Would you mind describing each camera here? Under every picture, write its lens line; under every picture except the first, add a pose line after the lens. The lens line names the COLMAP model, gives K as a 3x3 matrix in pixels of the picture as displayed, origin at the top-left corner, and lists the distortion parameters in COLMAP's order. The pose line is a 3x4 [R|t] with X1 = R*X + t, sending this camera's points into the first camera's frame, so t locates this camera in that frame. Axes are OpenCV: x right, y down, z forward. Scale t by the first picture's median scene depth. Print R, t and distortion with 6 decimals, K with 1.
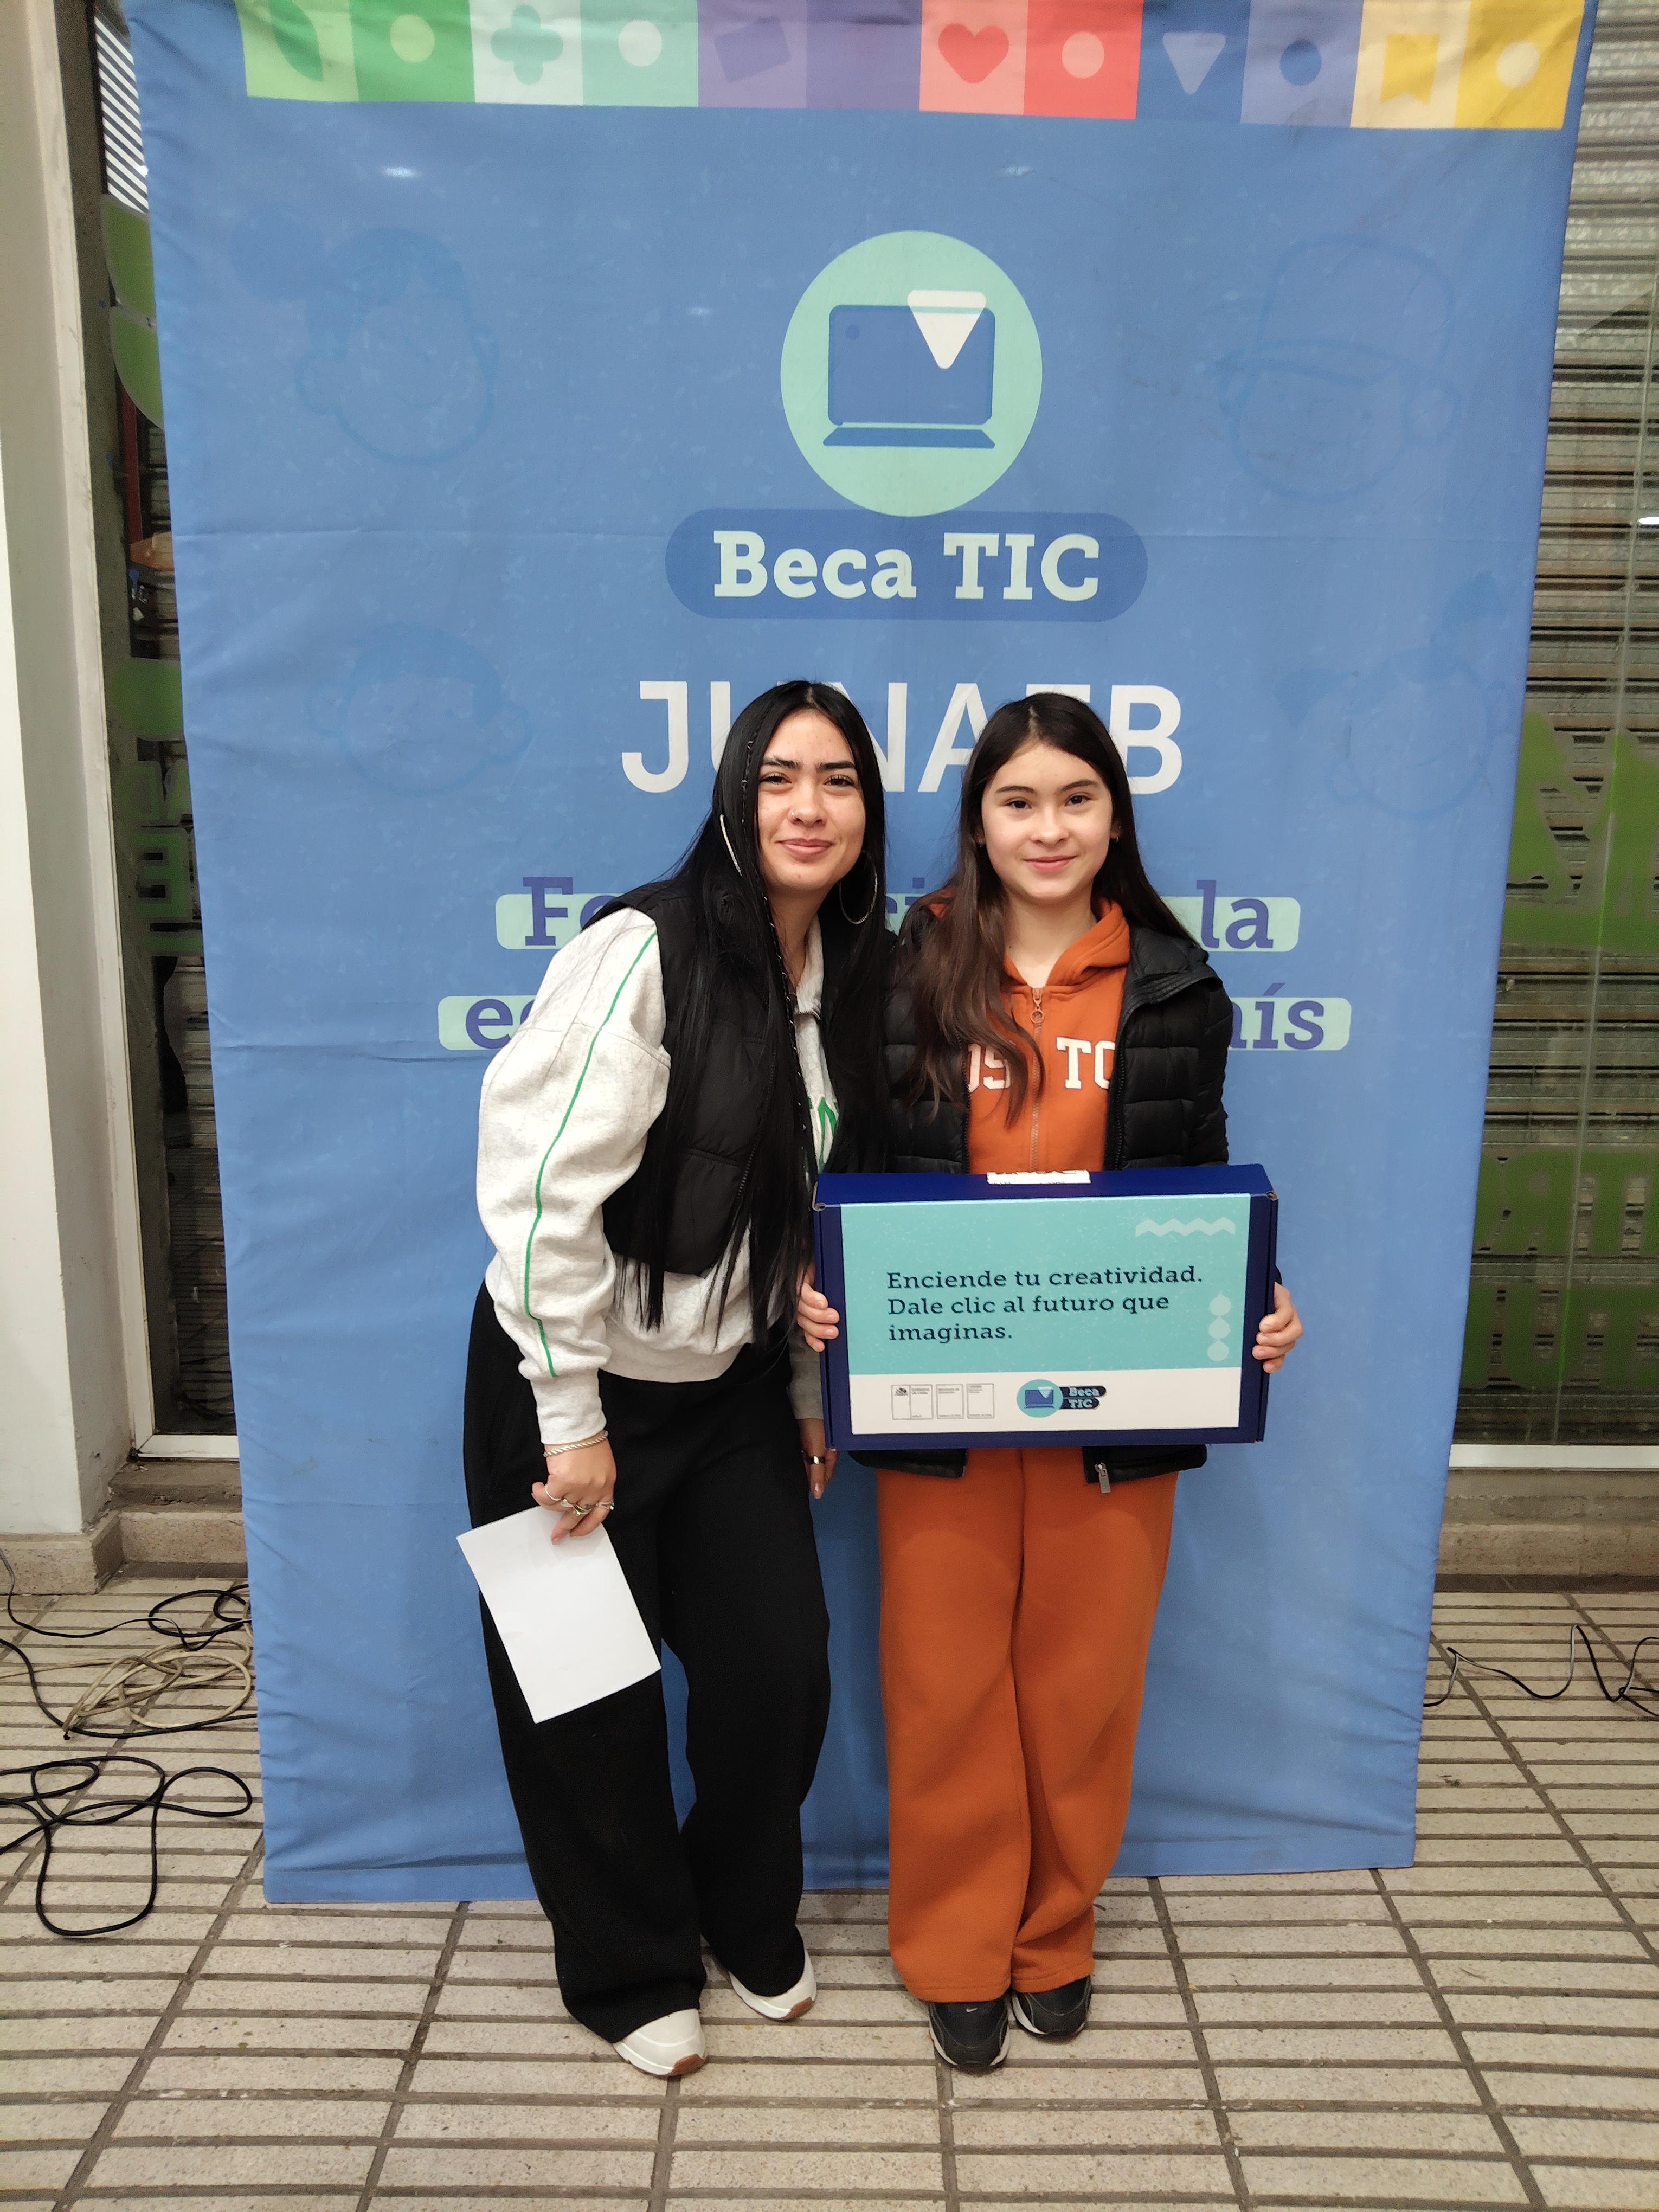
lens RADIAL K [[1675.9, 0, 821.2], [0, 1675.9, 1081.1], [0, 0, 1]] dist [-0.021579, 0.015860]
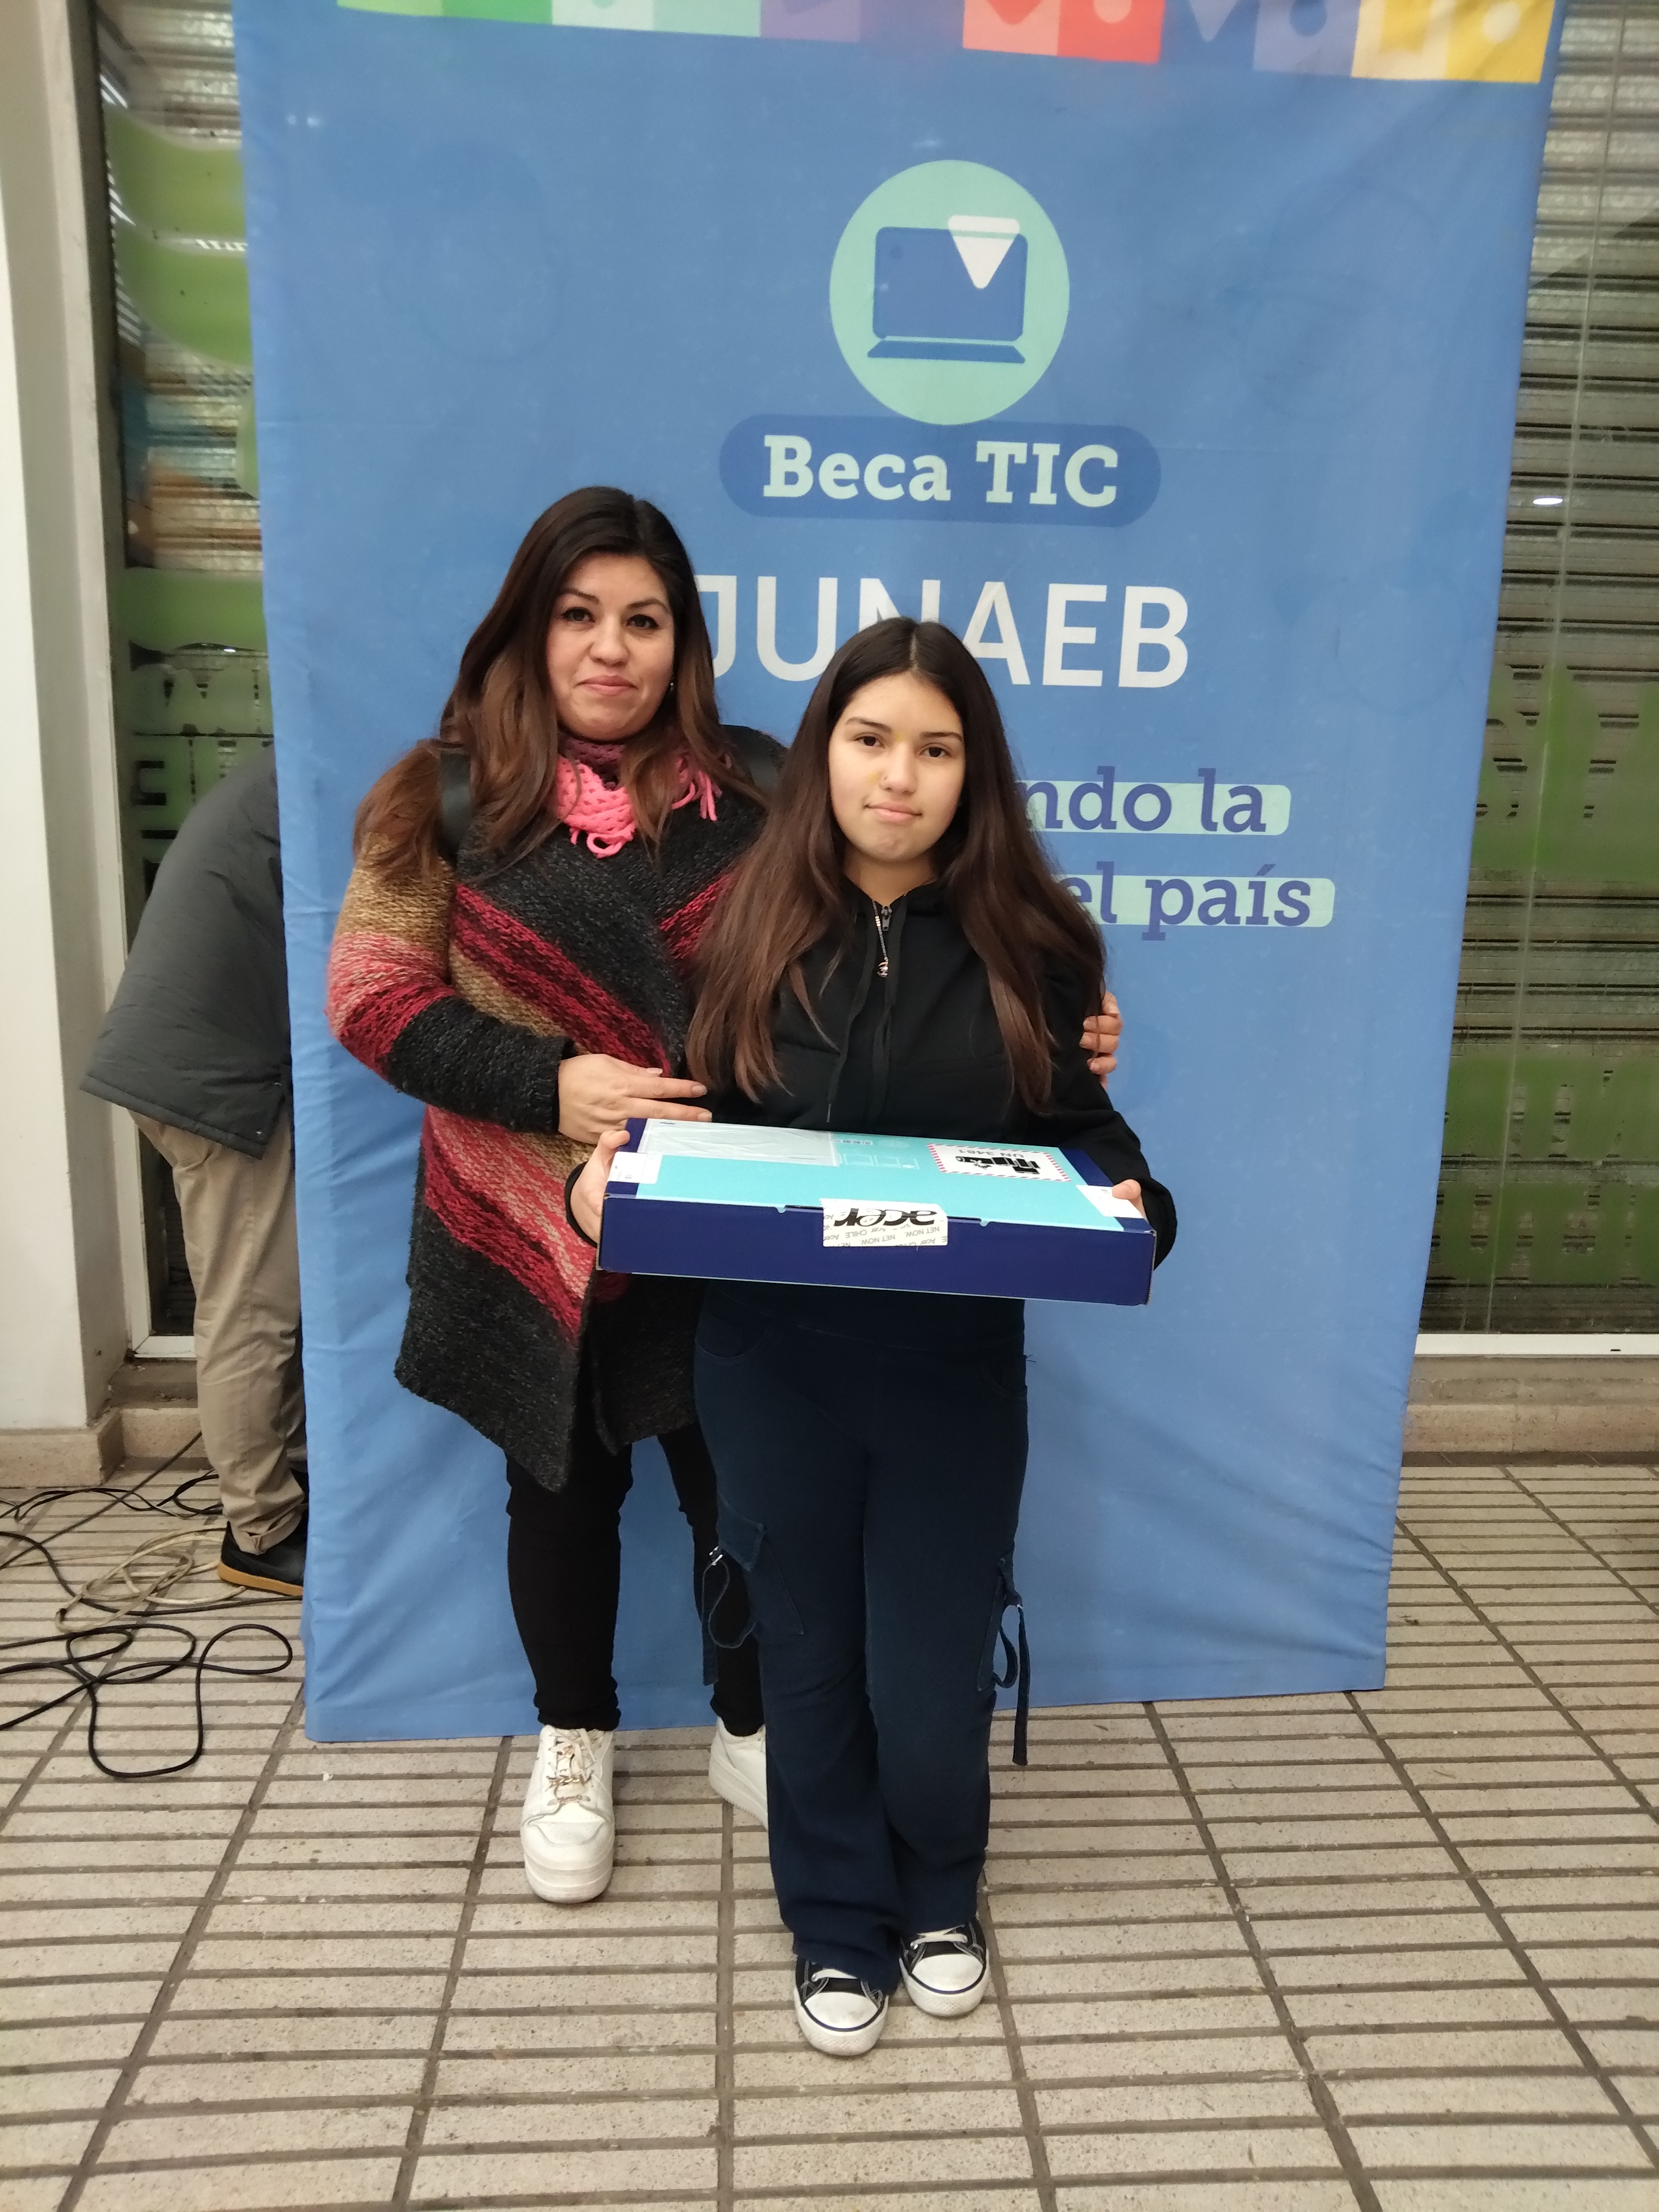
lens RADIAL K [[1675.9, 0, 816.8], [0, 1675.9, 1061.0], [0, 0, 1]] dist [-0.021579, 0.015860]
pose [[0.998162, 0.000060, 0.060605, -0.091275], [-0.000110, 1.000000, 0.000823, 0.069623], [-0.060605, -0.000828, 0.998161, -0.072262]]
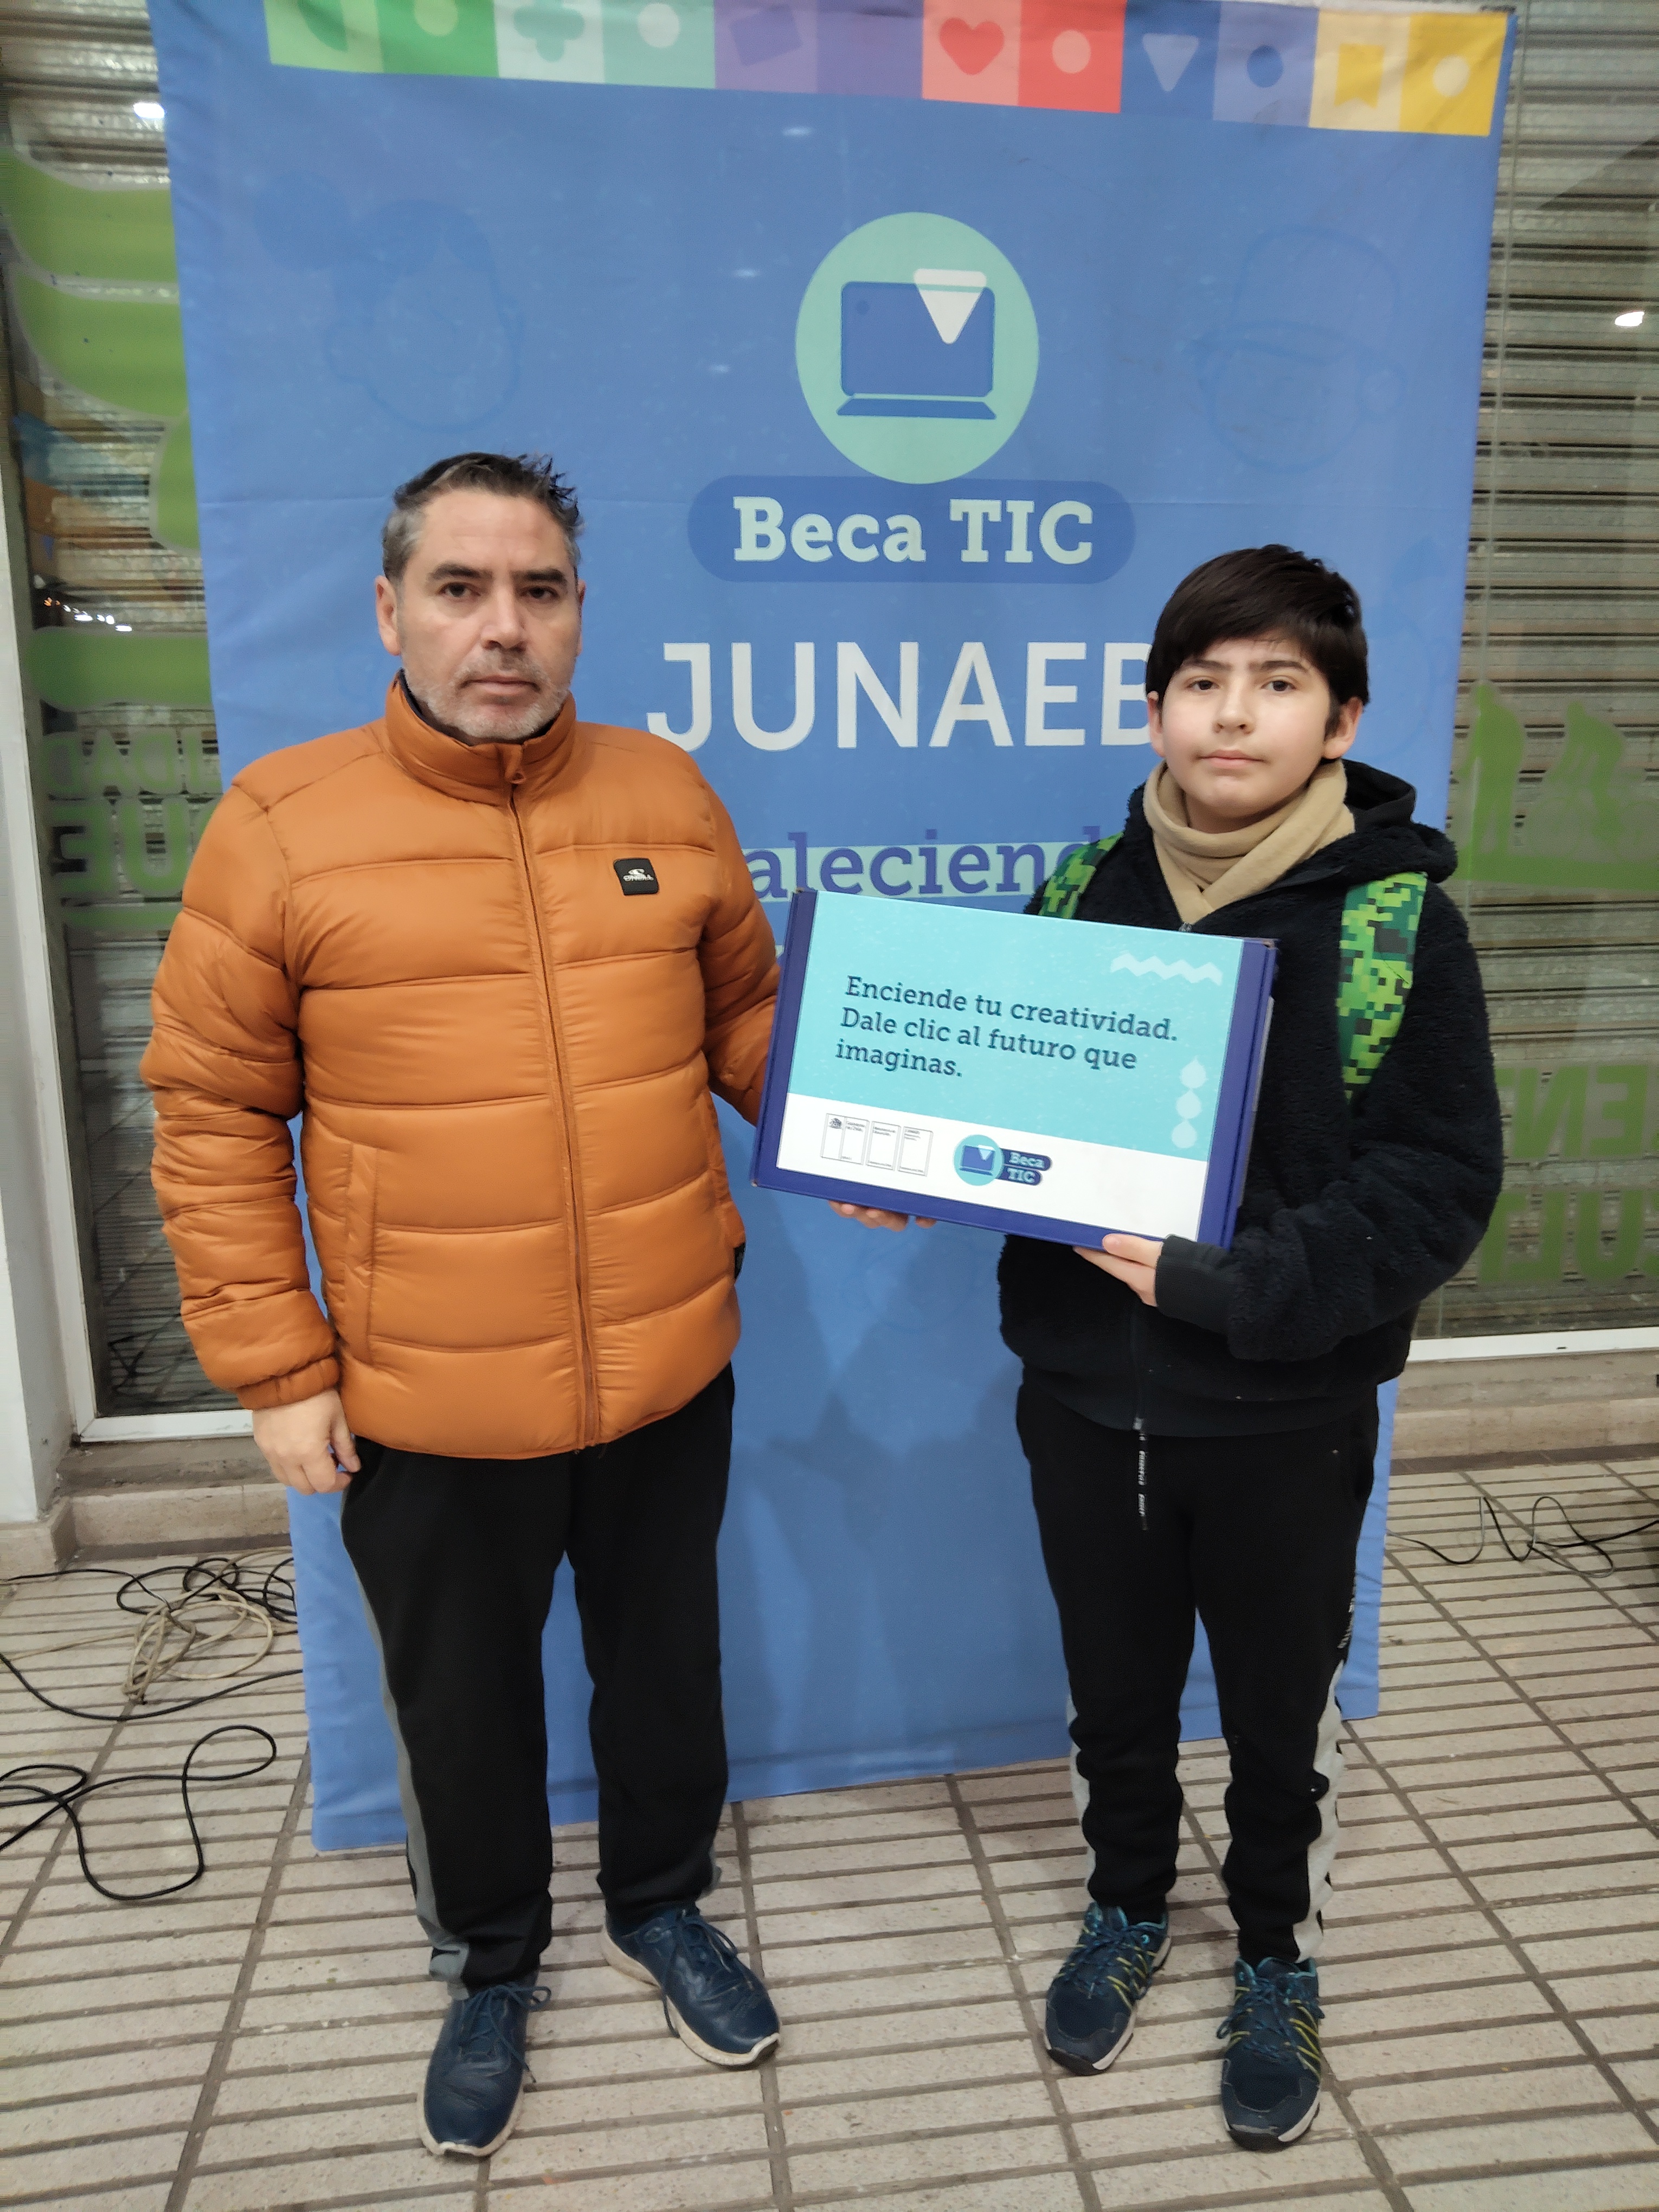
lens RADIAL K [[1675.9, 0, 824.7], [0, 1675.9, 1080.2], [0, 0, 1]] dist [-0.021579, 0.015860]
pose [[0.990983, -0.043513, 0.126728, -0.148811], [0.041035, 0.998913, 0.022101, 0.013402], [-0.127552, -0.016701, 0.991691, -0.047800]]
